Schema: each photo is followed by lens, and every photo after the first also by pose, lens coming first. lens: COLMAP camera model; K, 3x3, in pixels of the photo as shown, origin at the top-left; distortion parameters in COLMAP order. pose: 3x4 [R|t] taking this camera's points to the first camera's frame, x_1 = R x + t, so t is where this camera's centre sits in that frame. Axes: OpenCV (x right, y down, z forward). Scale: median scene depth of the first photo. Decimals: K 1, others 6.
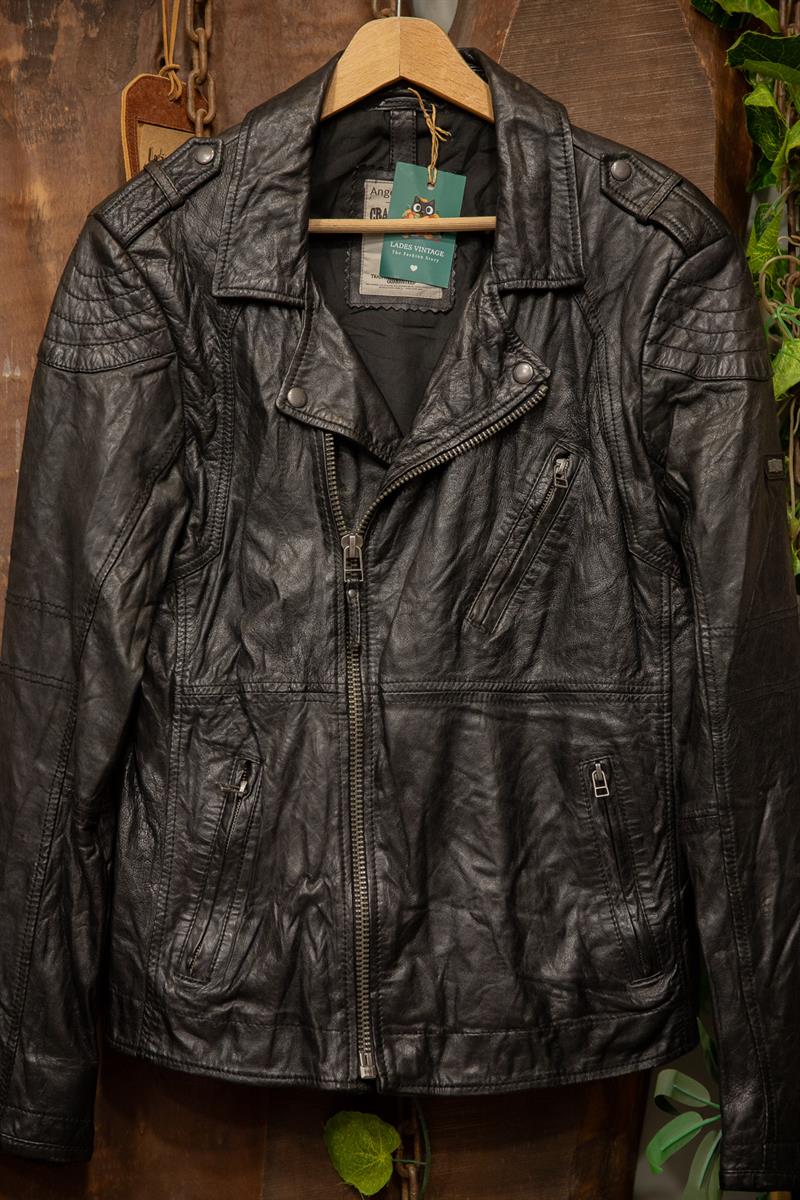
lens RADIAL K [[2186.9, 0, 401.2], [0, 2186.9, 612.1], [0, 0, 1]] dist [0.140215, 0.000000]
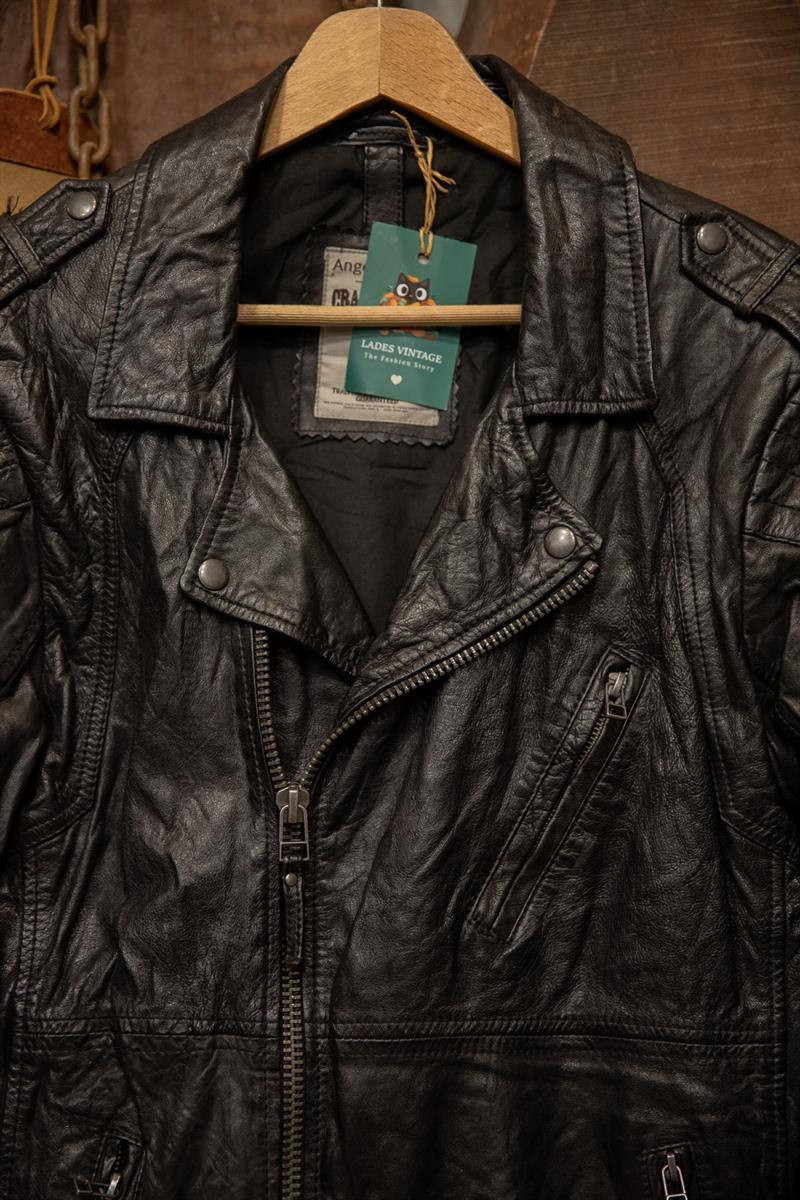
lens RADIAL K [[2126.8, 0, 398.9], [0, 2126.8, 604.7], [0, 0, 1]] dist [0.096374, 0.000000]
pose [[0.999872, 0.015688, -0.003186, 0.009872], [-0.015807, 0.999016, -0.041428, -0.063151], [0.002533, 0.041473, 0.999136, 0.365404]]
